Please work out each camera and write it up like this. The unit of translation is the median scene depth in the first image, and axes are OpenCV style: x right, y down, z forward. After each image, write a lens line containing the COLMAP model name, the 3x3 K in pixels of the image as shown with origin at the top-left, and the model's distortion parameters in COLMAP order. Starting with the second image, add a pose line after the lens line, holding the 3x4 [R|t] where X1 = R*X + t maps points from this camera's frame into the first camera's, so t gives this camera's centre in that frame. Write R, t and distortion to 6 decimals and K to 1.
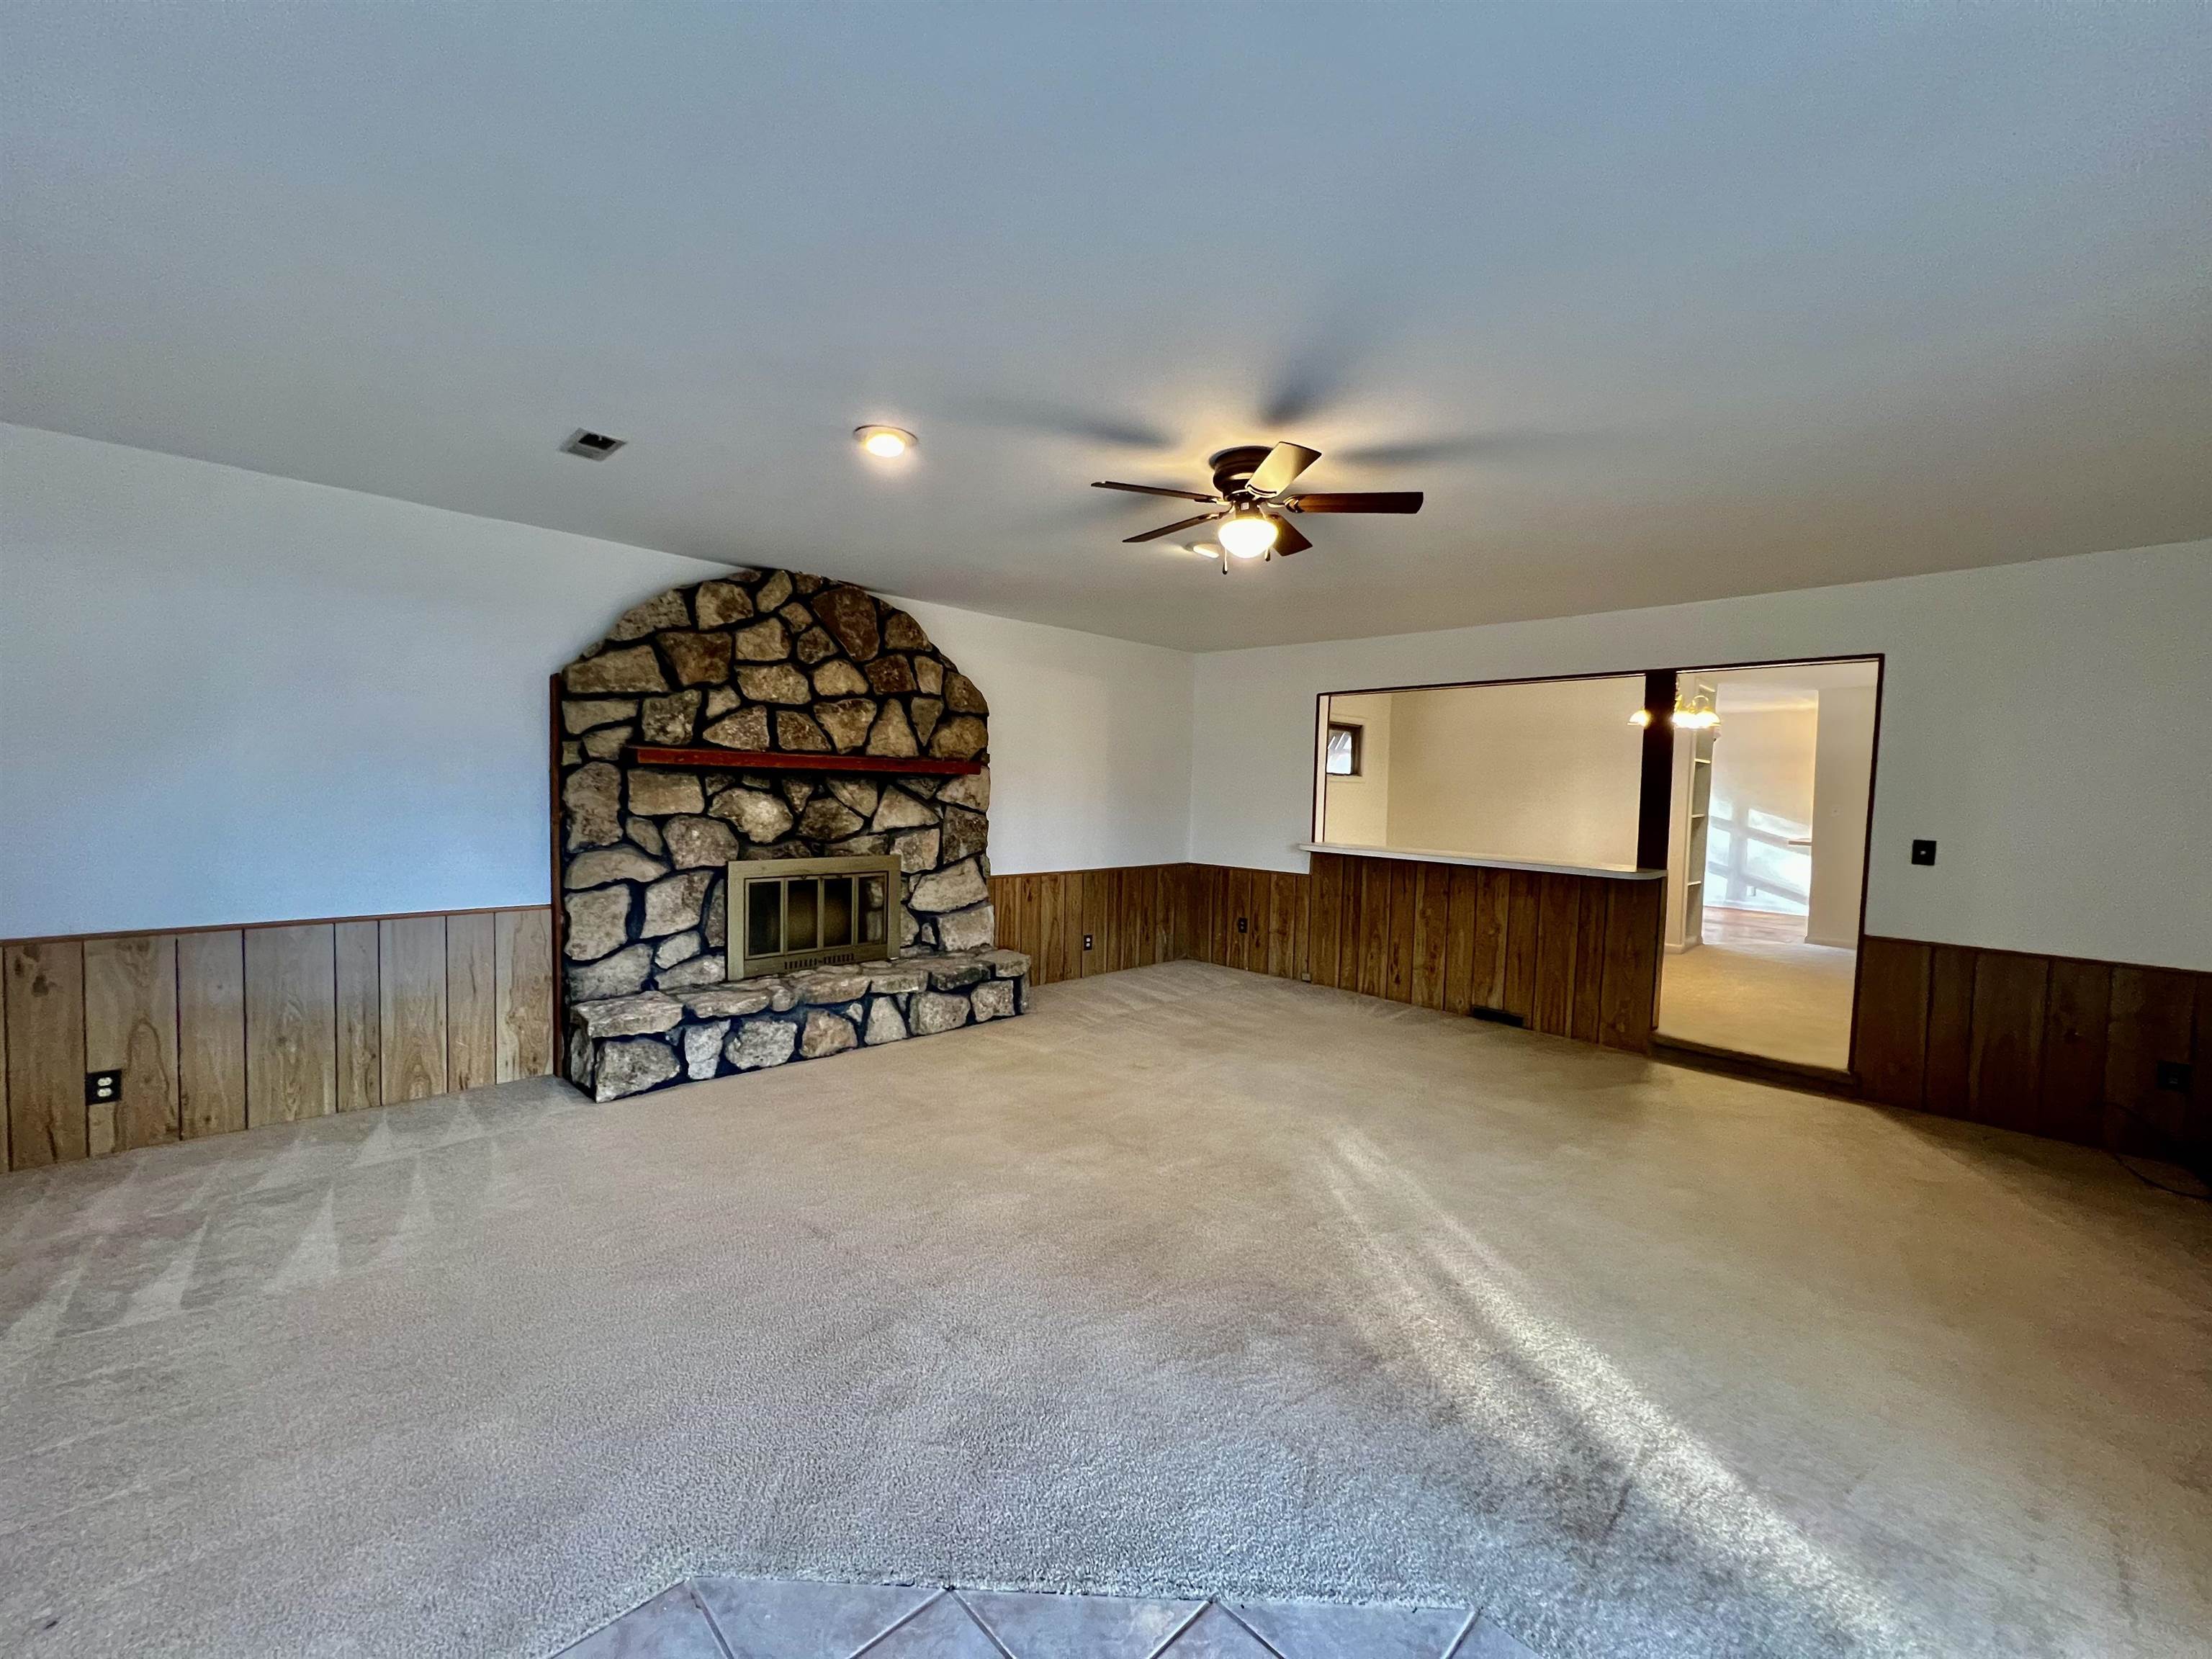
lens RADIAL K [[886.9, 0, 1096.3], [0, 886.9, 829.7], [0, 0, 1]] dist [-0.001383, -0.000057]
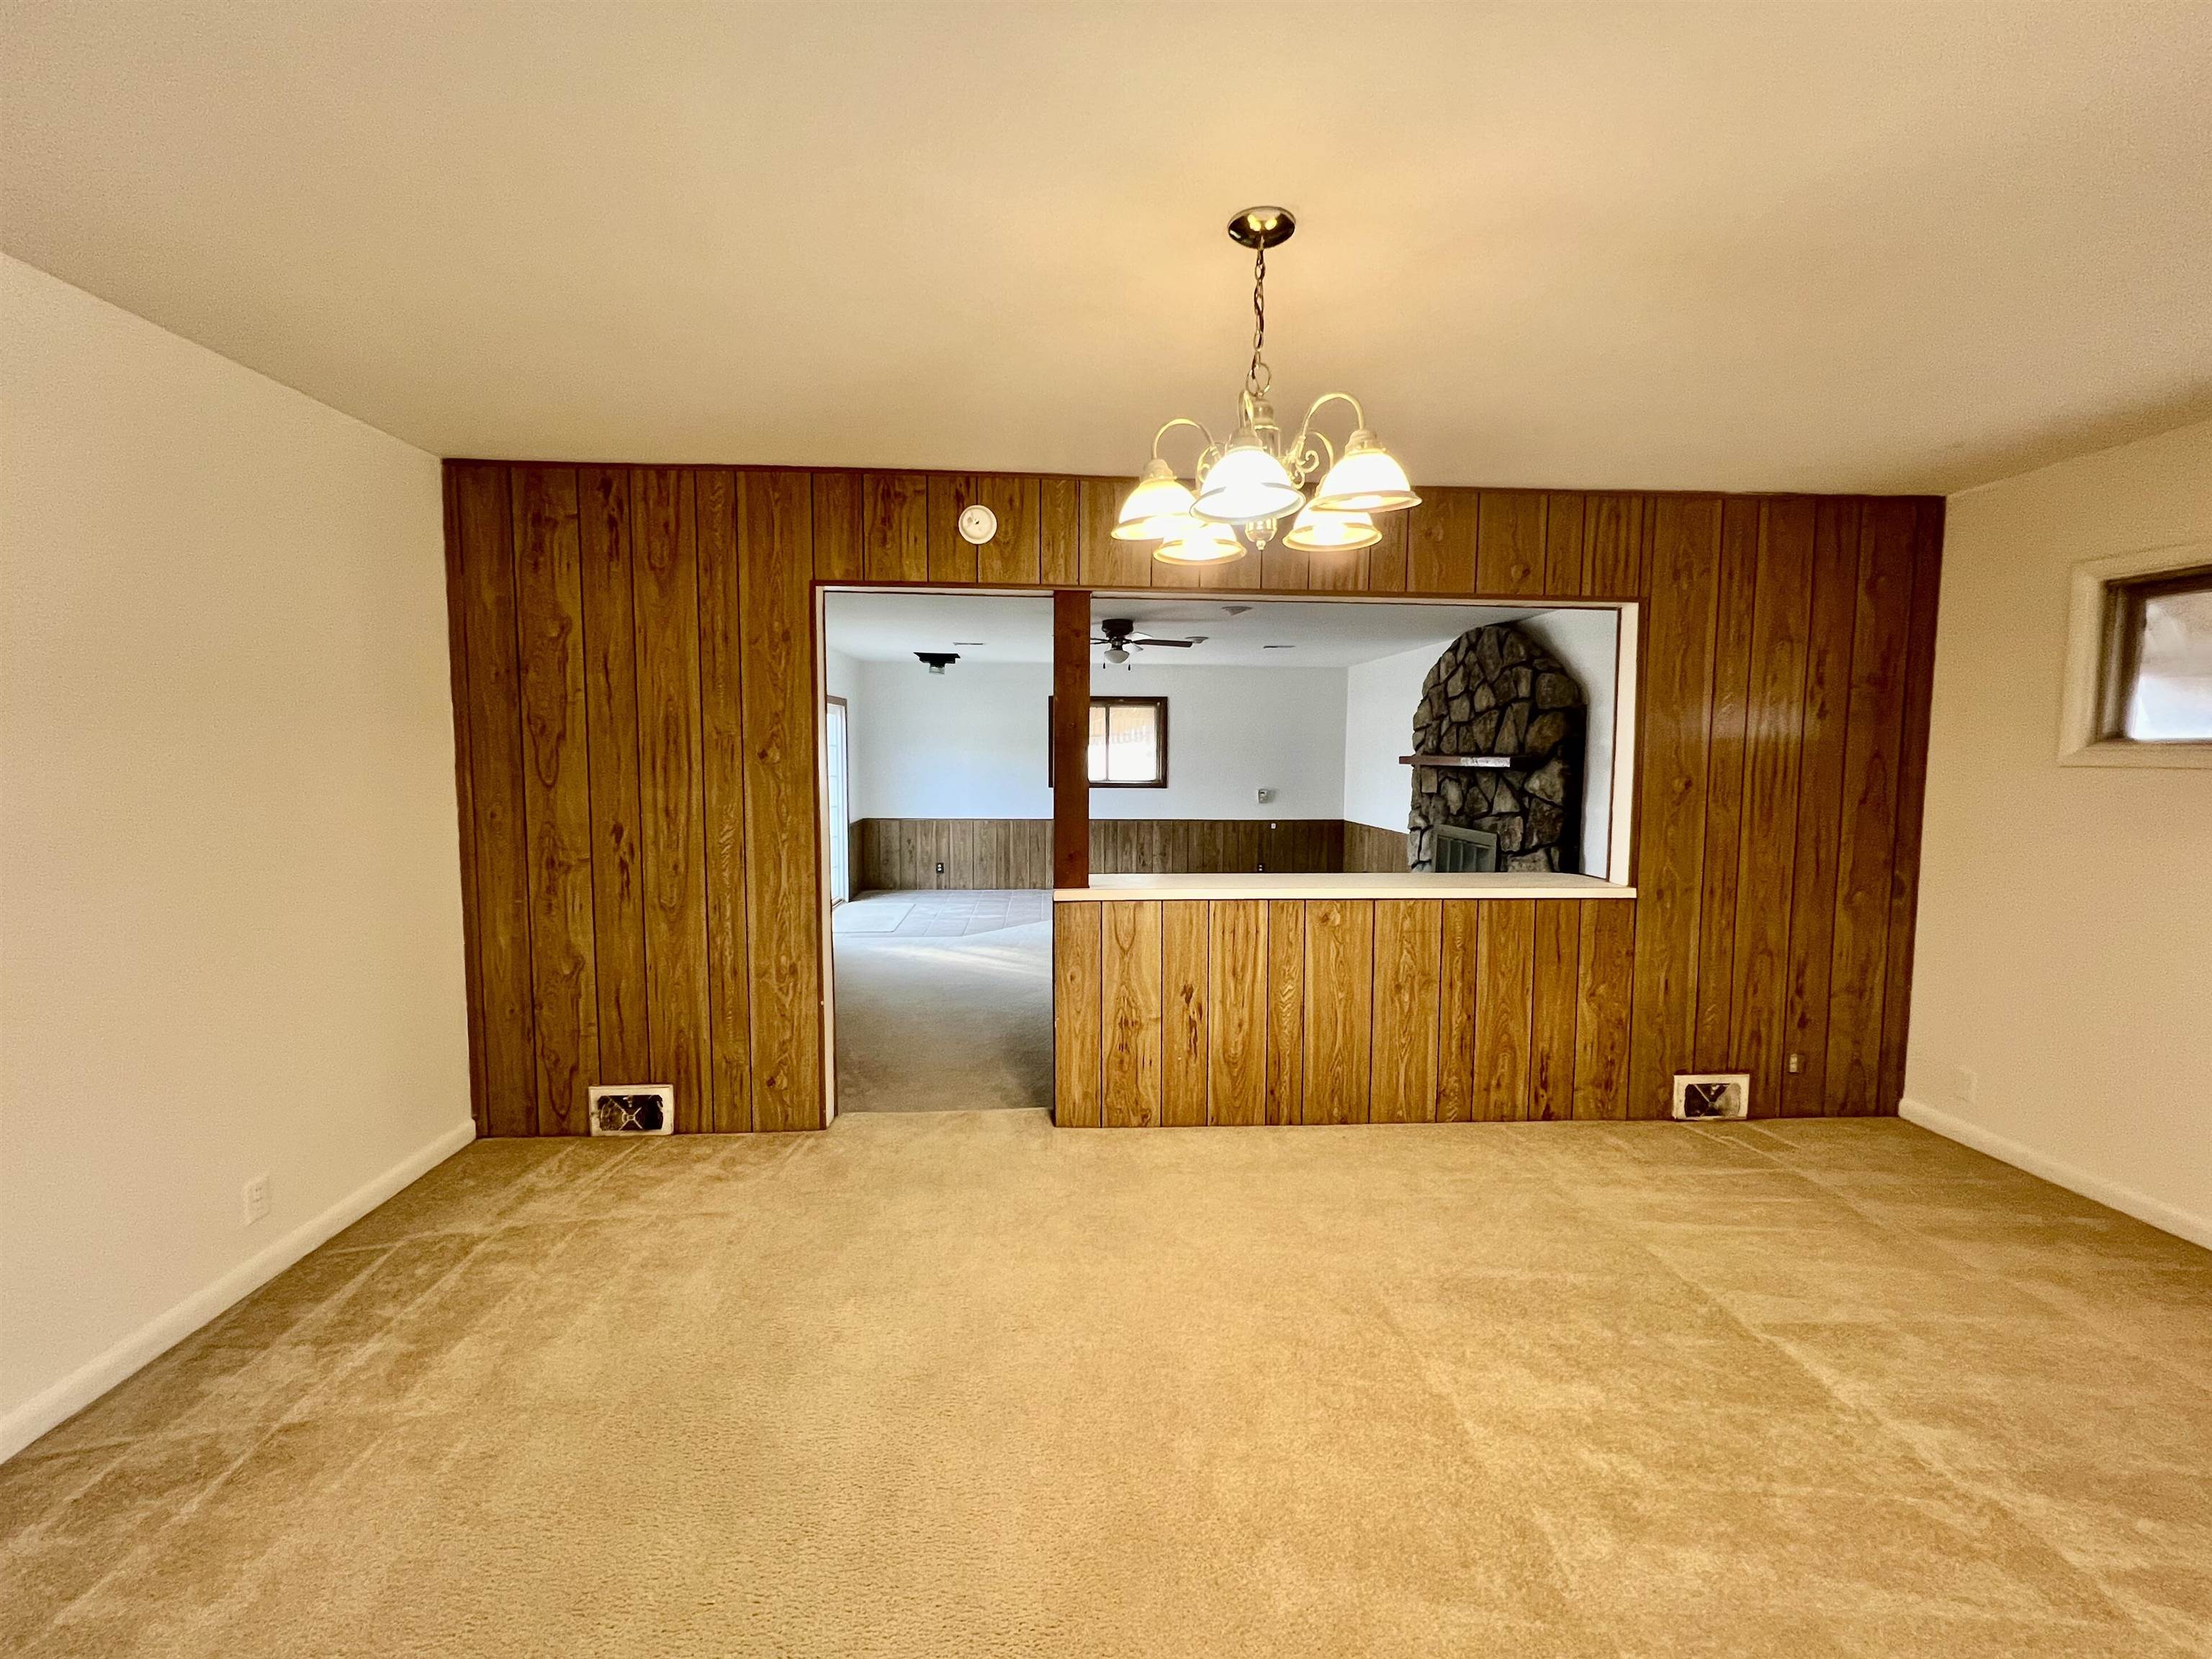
lens RADIAL K [[911.5, 0, 1103.8], [0, 911.5, 820.0], [0, 0, 1]] dist [-0.000700, 0.000788]
pose [[-0.659670, 0.023806, -0.751178, 1.107913], [-0.062694, 0.994271, 0.086567, -0.067663], [0.748935, 0.104200, -0.654399, 1.453215]]
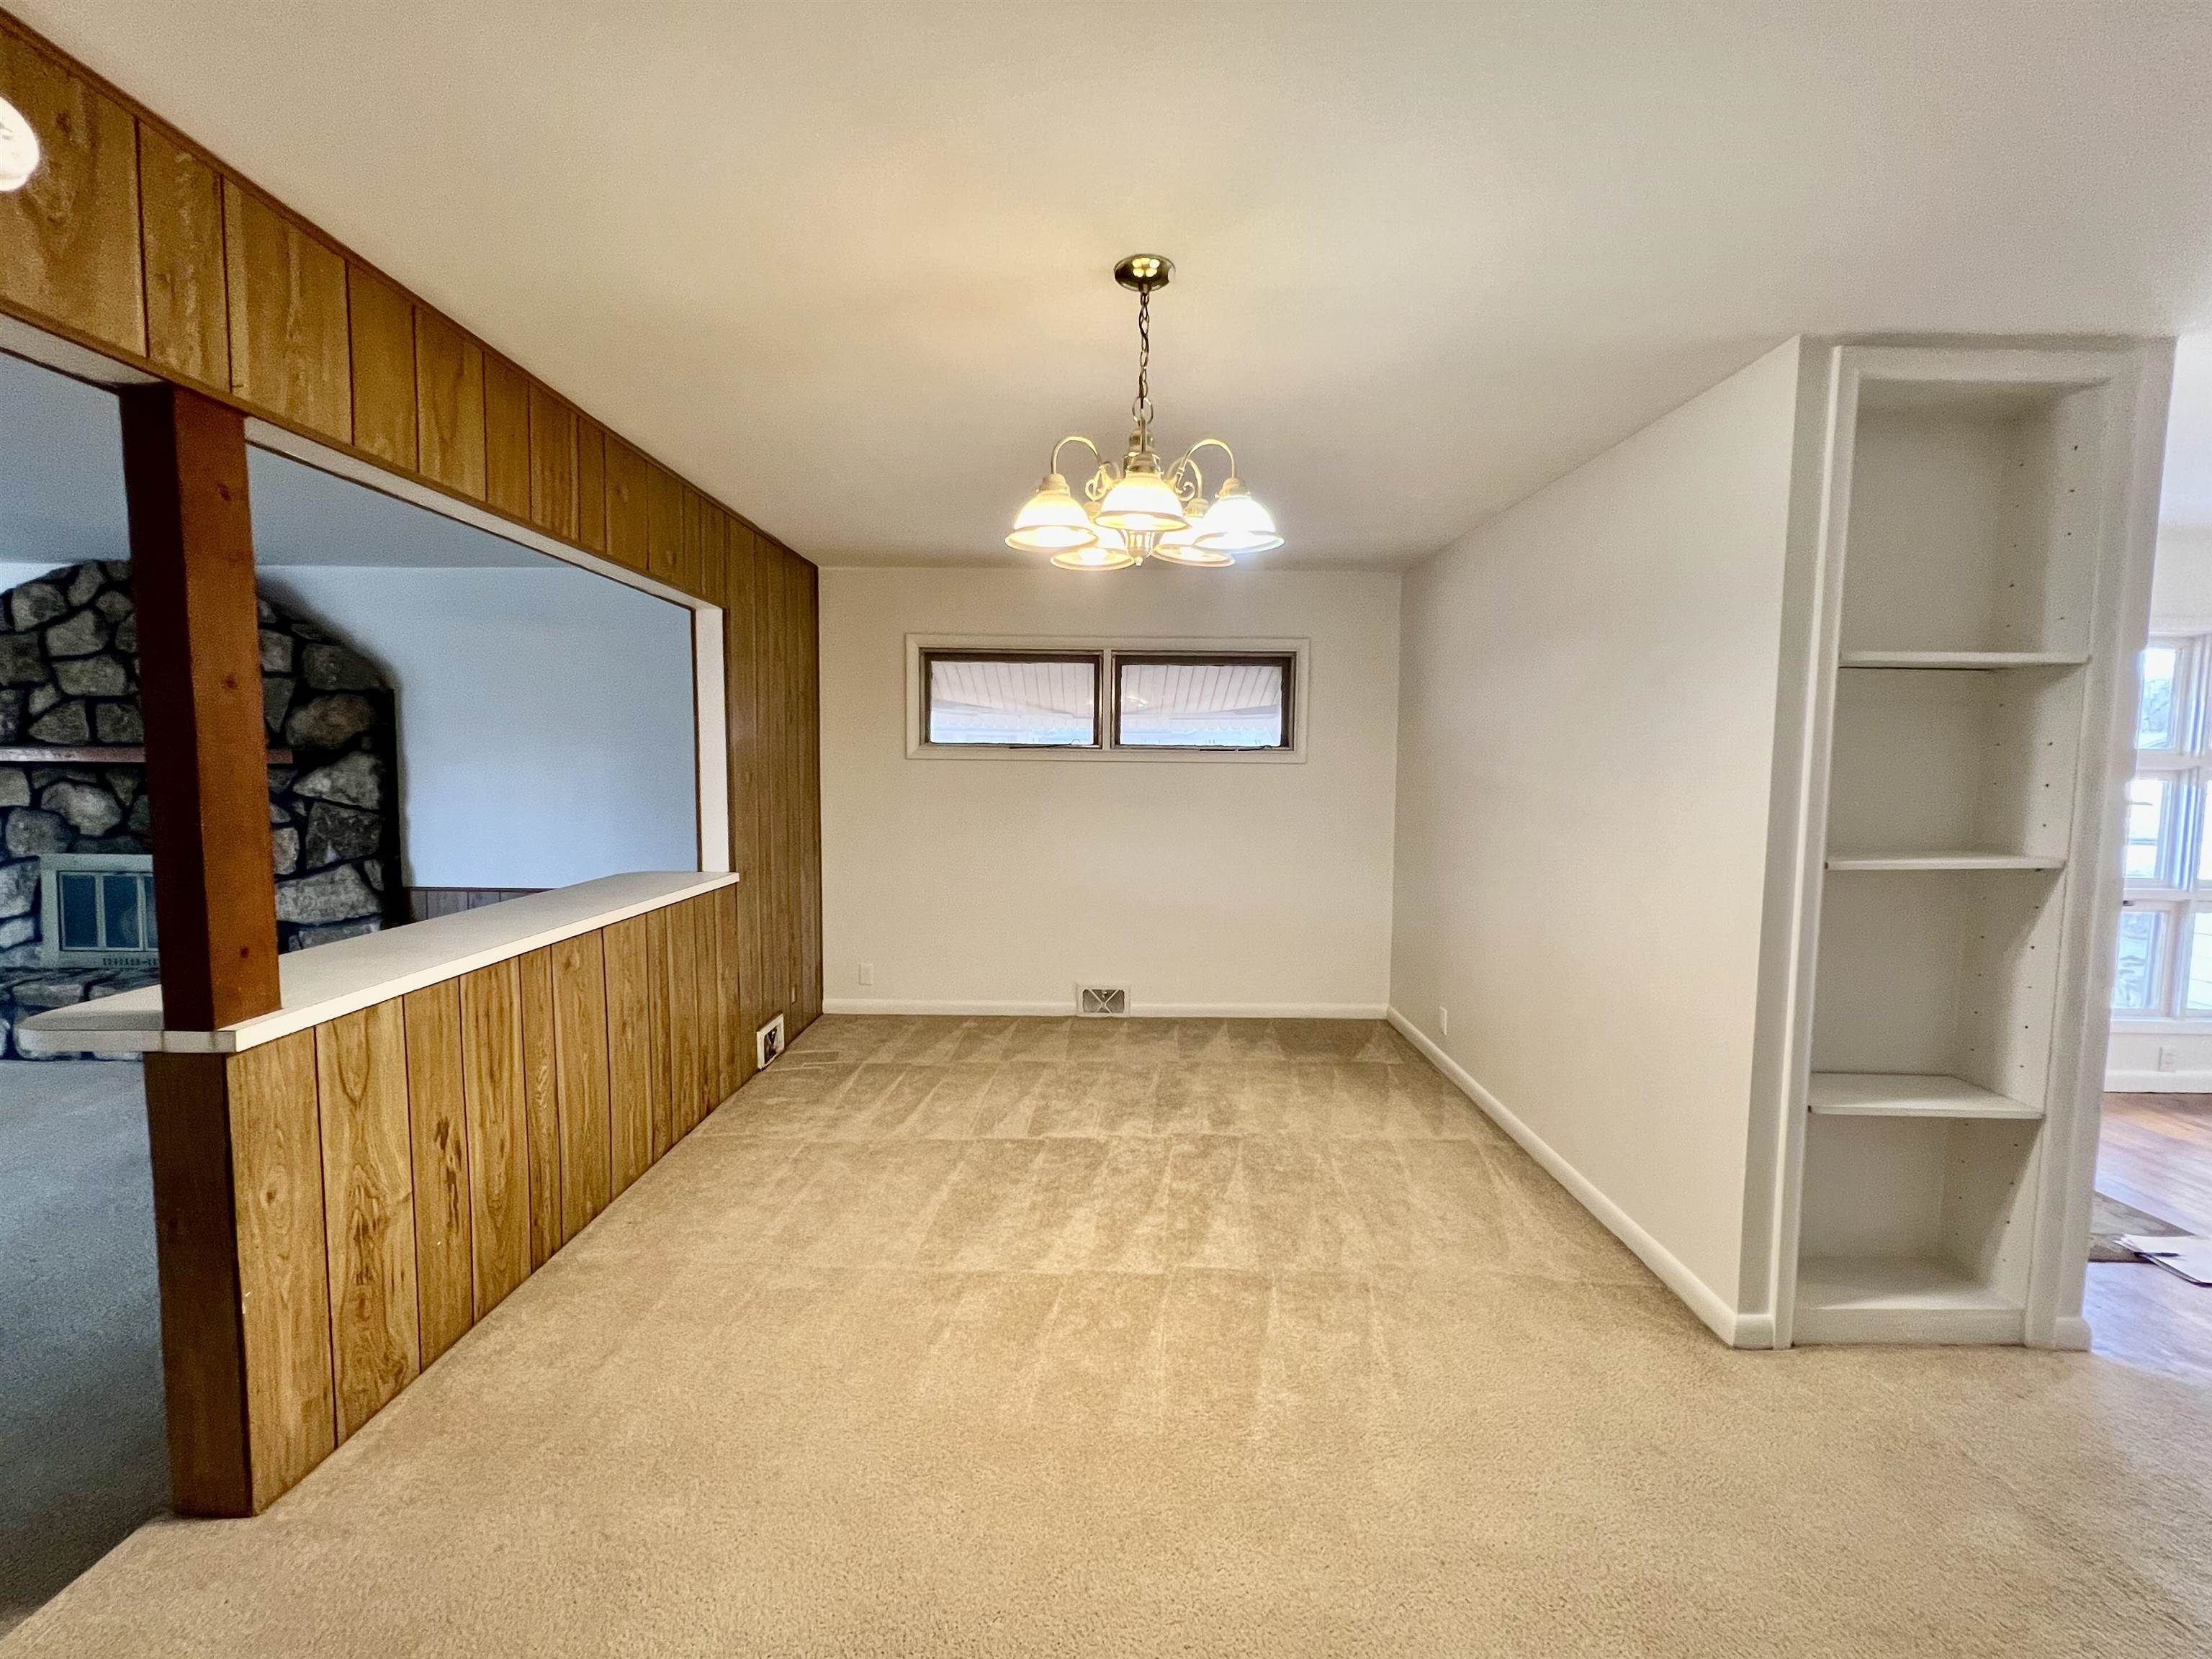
lens RADIAL K [[911.5, 0, 1097.6], [0, 911.5, 825.1], [0, 0, 1]] dist [-0.000700, 0.000788]
pose [[0.704402, 0.030766, -0.709134, 1.066943], [-0.026719, 0.999501, 0.016823, -0.042048], [0.709298, 0.007097, 0.704873, 0.993604]]
